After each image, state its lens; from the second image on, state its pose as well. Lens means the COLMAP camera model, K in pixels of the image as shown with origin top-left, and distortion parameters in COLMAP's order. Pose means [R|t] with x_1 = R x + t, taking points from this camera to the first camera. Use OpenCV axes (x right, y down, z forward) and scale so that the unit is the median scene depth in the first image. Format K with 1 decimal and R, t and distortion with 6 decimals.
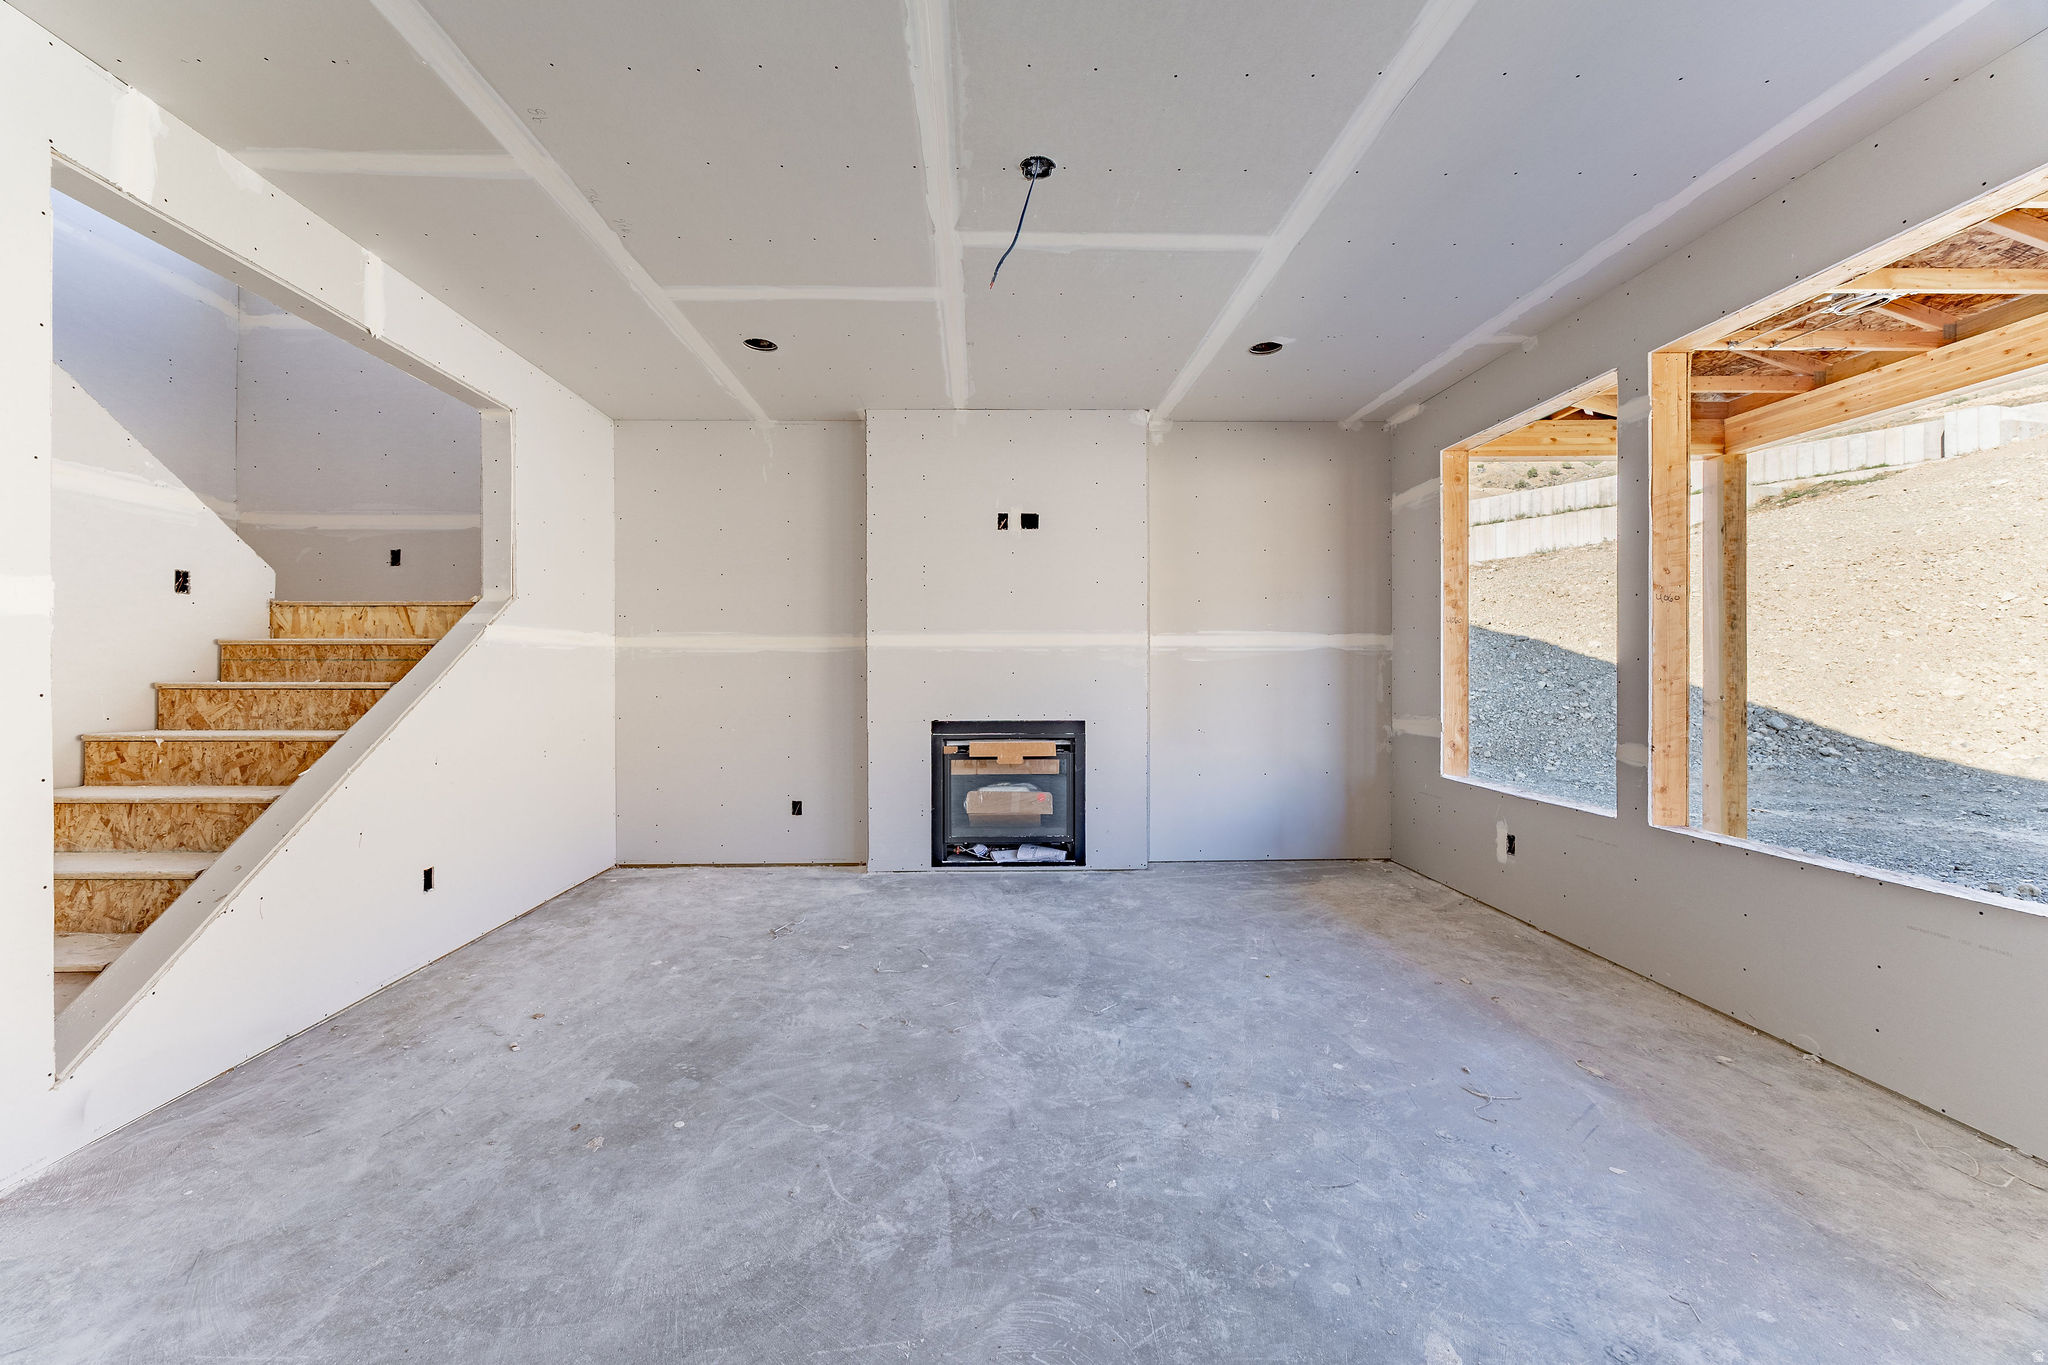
lens RADIAL K [[820.6, 0, 956.0], [0, 820.6, 670.6], [0, 0, 1]] dist [-0.004131, 0.000055]
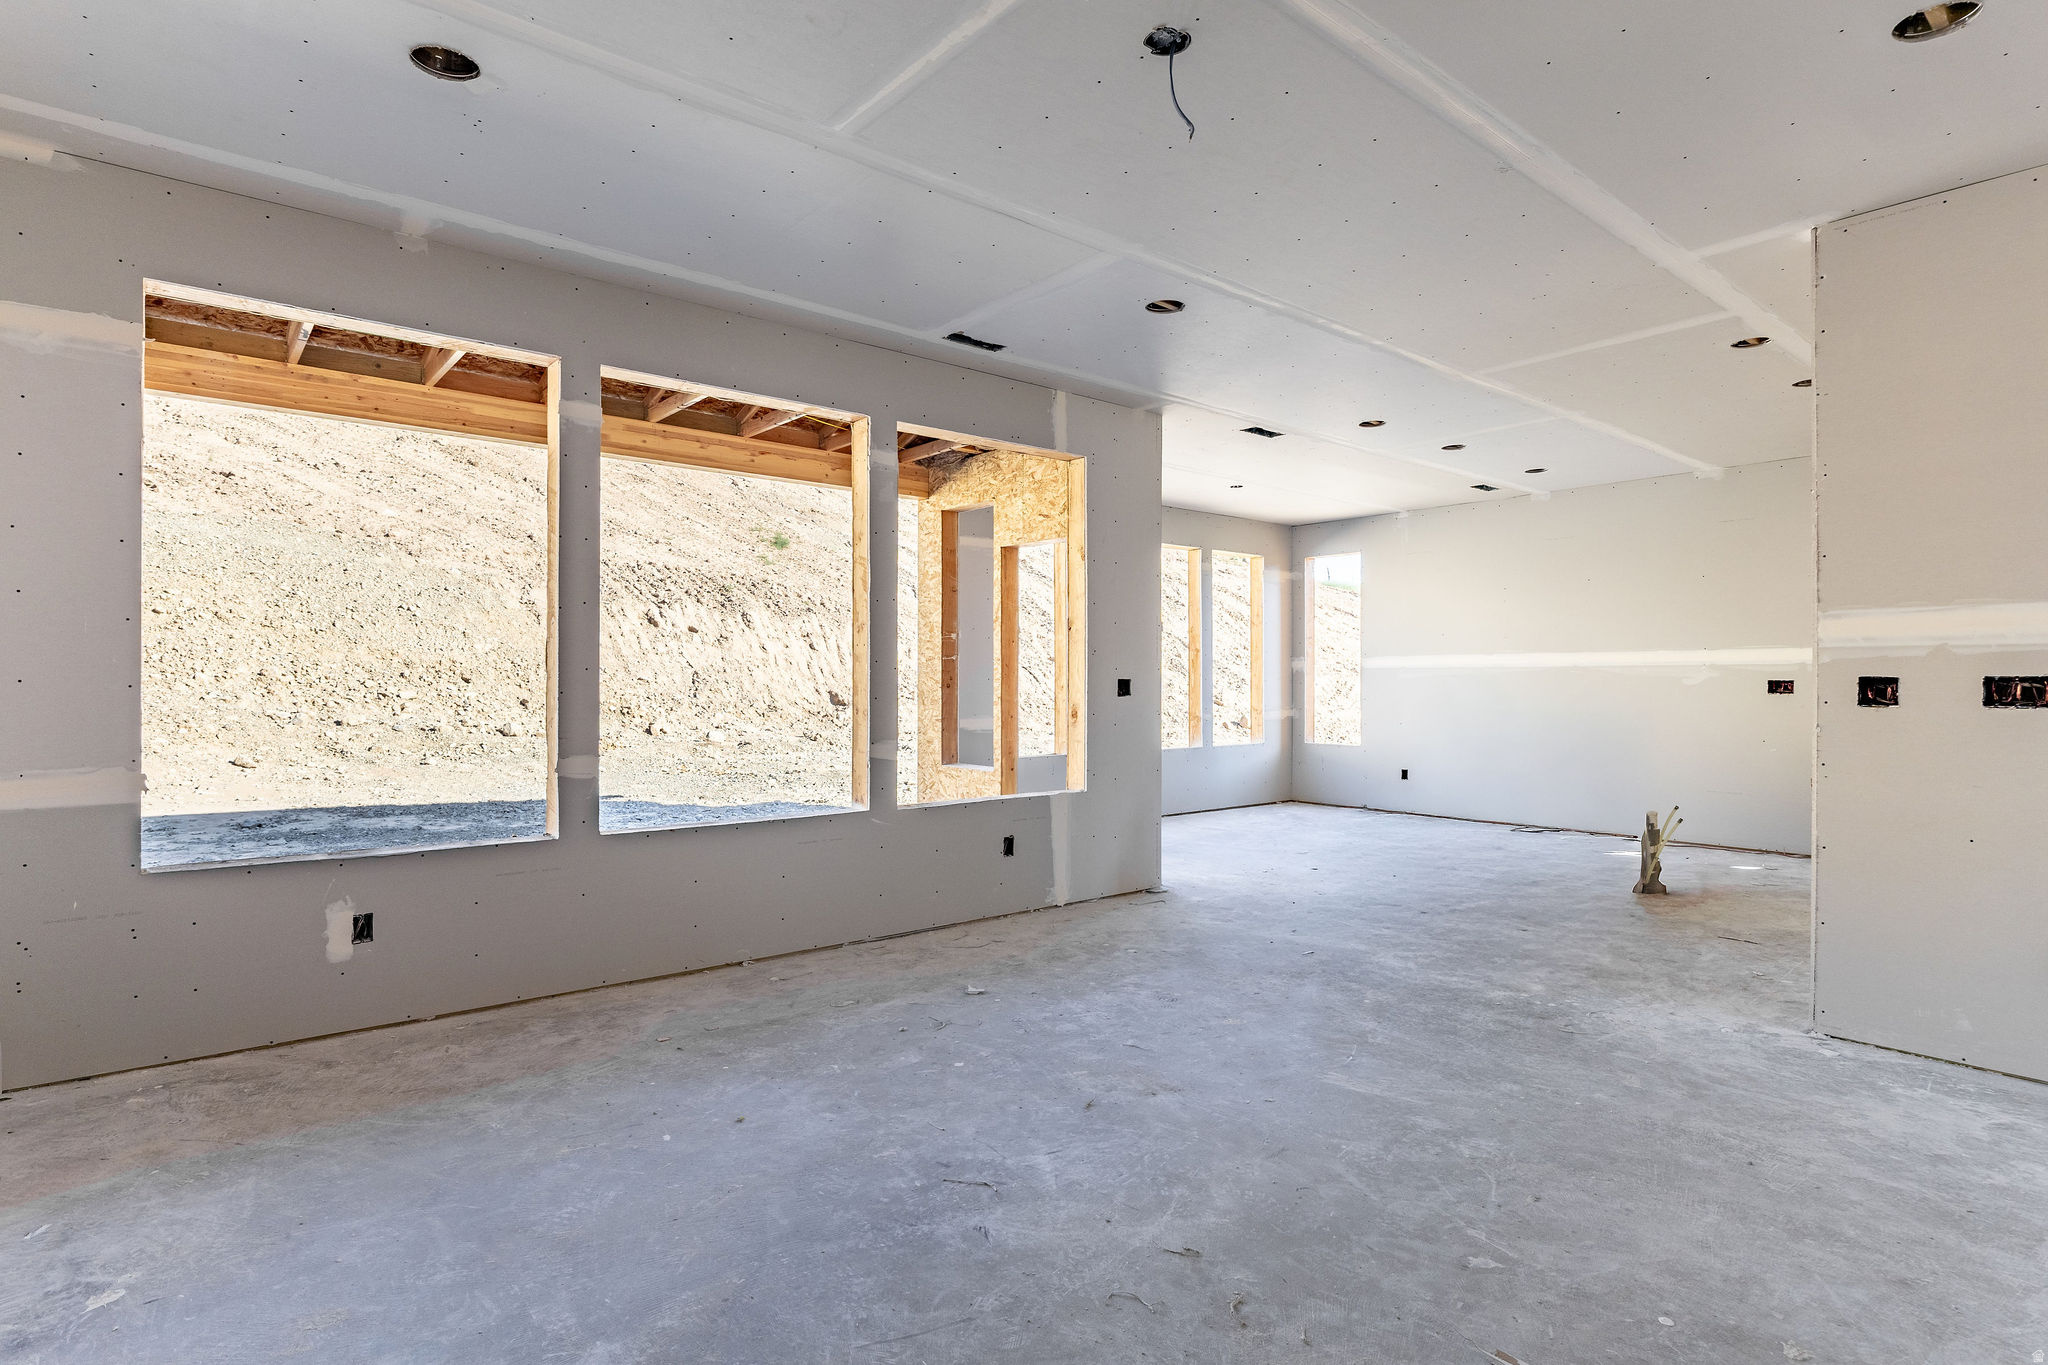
lens RADIAL K [[1043.7, 0, 1038.6], [0, 1043.7, 676.1], [0, 0, 1]] dist [-0.011530, -0.002069]
pose [[-0.681168, 0.004491, 0.732113, -0.395500], [-0.004172, 0.999941, -0.010016, 0.003894], [-0.732115, -0.009877, -0.681109, 1.274034]]
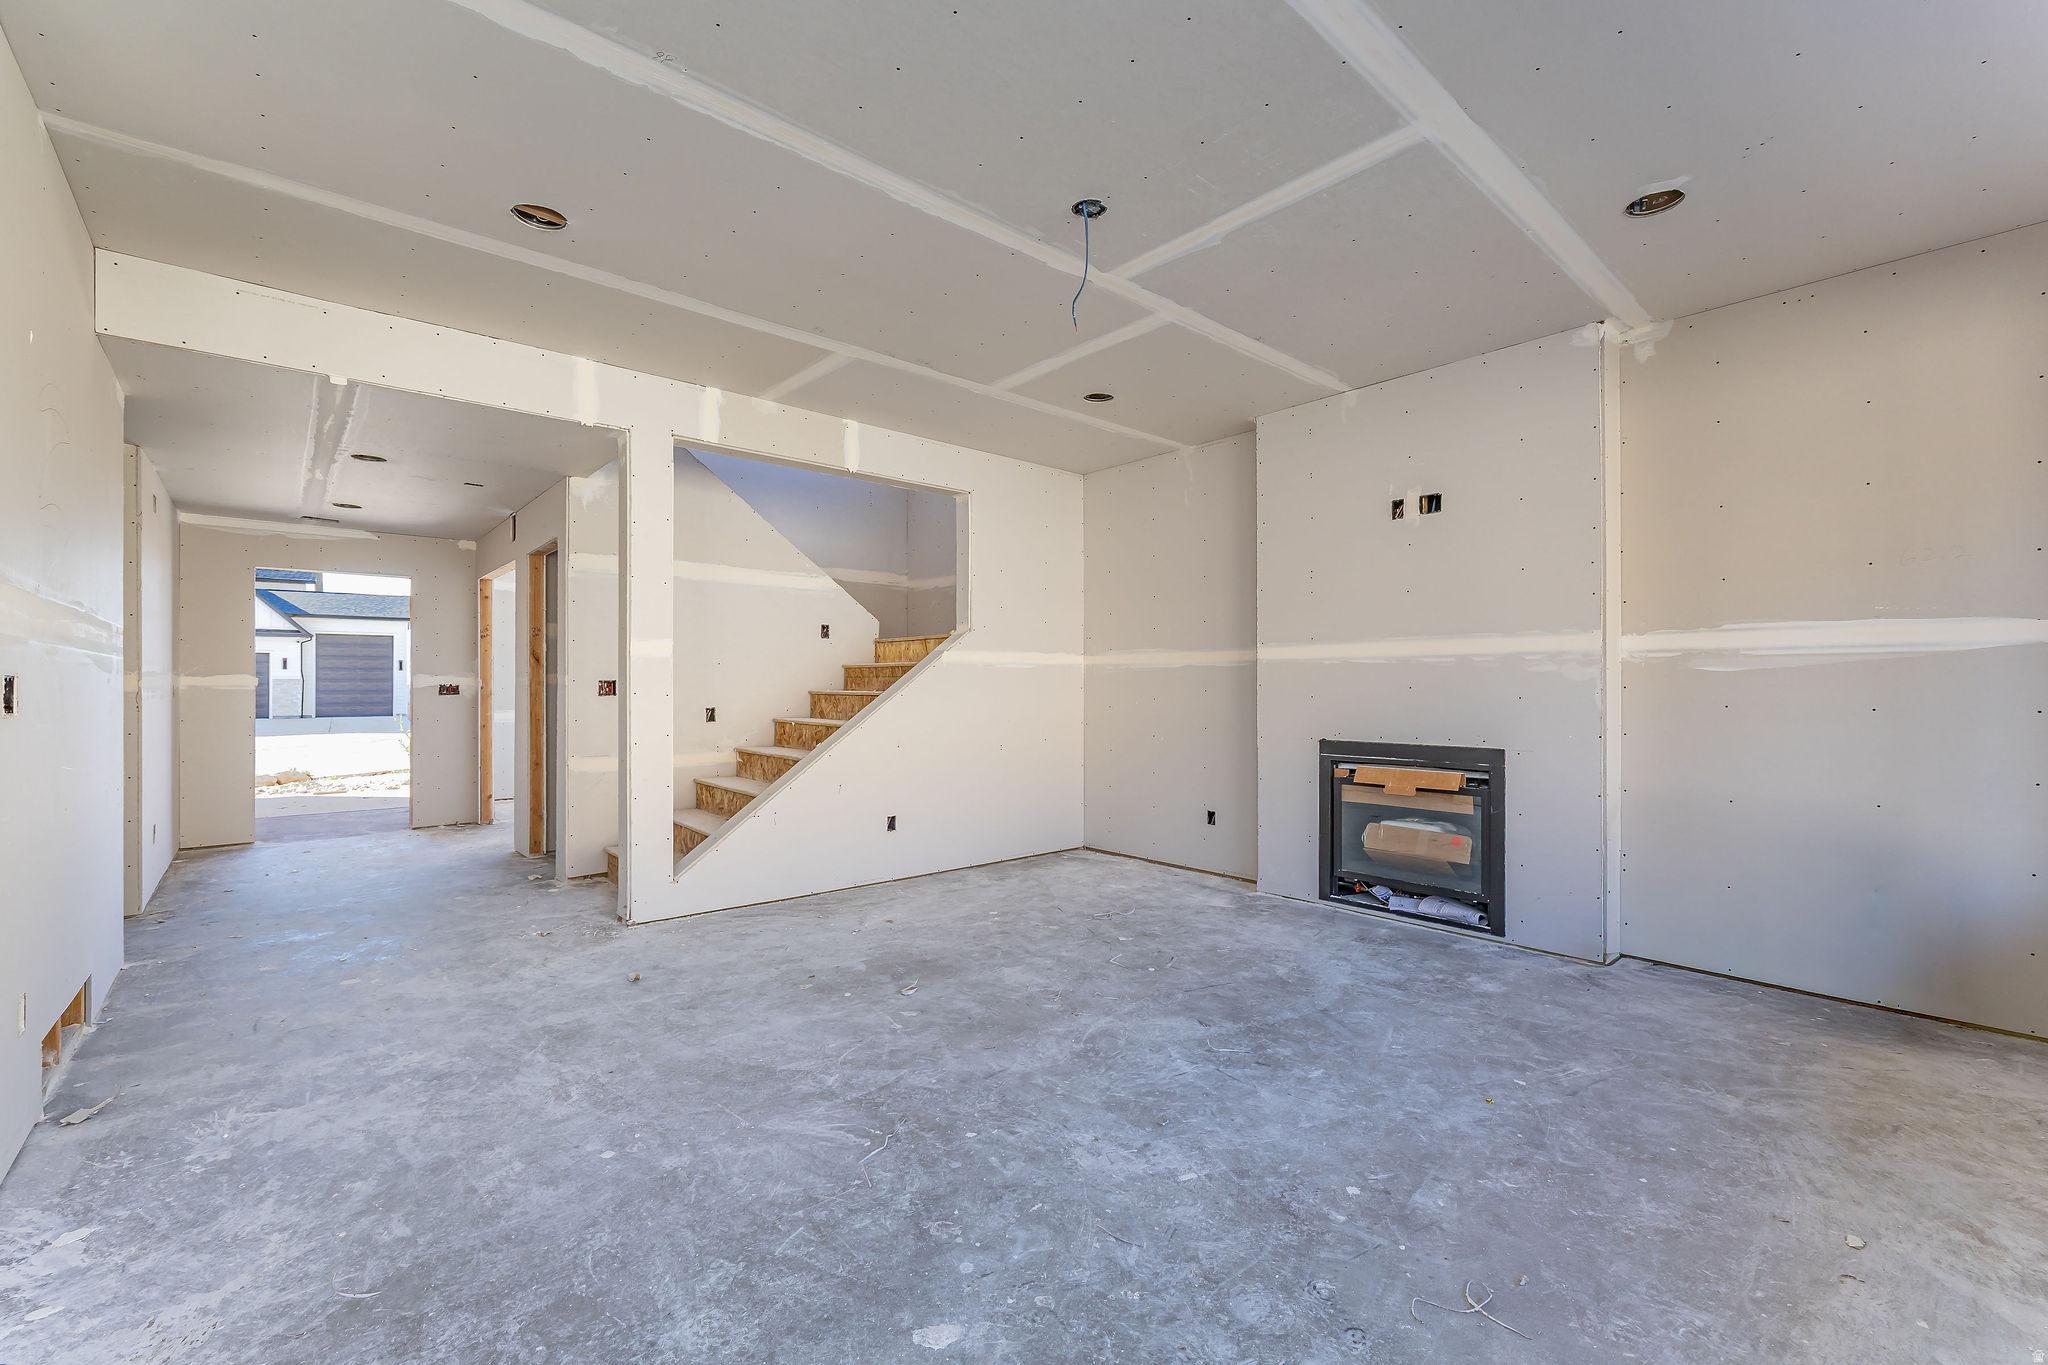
lens RADIAL K [[820.6, 0, 947.6], [0, 820.6, 688.6], [0, 0, 1]] dist [-0.004131, 0.000055]
pose [[0.623355, 0.006798, -0.781909, 0.582380], [-0.000665, 0.999966, 0.008164, -0.004079], [0.781938, -0.004569, 0.623339, 0.143581]]
